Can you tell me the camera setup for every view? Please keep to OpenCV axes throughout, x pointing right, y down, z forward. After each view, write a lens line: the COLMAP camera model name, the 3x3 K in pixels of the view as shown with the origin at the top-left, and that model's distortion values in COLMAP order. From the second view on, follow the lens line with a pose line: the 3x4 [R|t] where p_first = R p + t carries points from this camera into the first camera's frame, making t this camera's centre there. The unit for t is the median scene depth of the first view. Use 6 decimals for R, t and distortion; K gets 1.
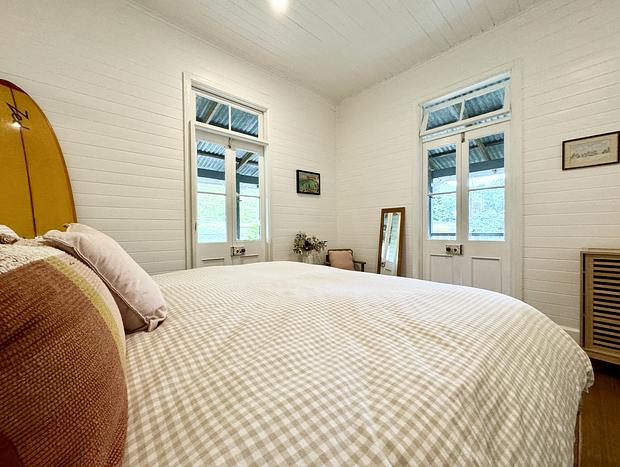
lens RADIAL K [[247.5, 0, 310.0], [0, 247.5, 233.5], [0, 0, 1]] dist [-0.000781, -0.000142]
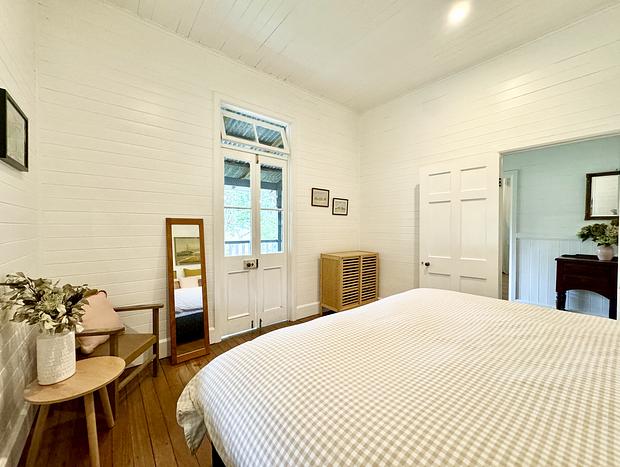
lens RADIAL K [[247.5, 0, 310.0], [0, 247.5, 233.5], [0, 0, 1]] dist [-0.000781, -0.000142]
pose [[0.077735, -0.018805, 0.996797, -0.440776], [0.006822, 0.999809, 0.018330, -0.082761], [-0.996951, 0.005375, 0.077848, 0.689617]]
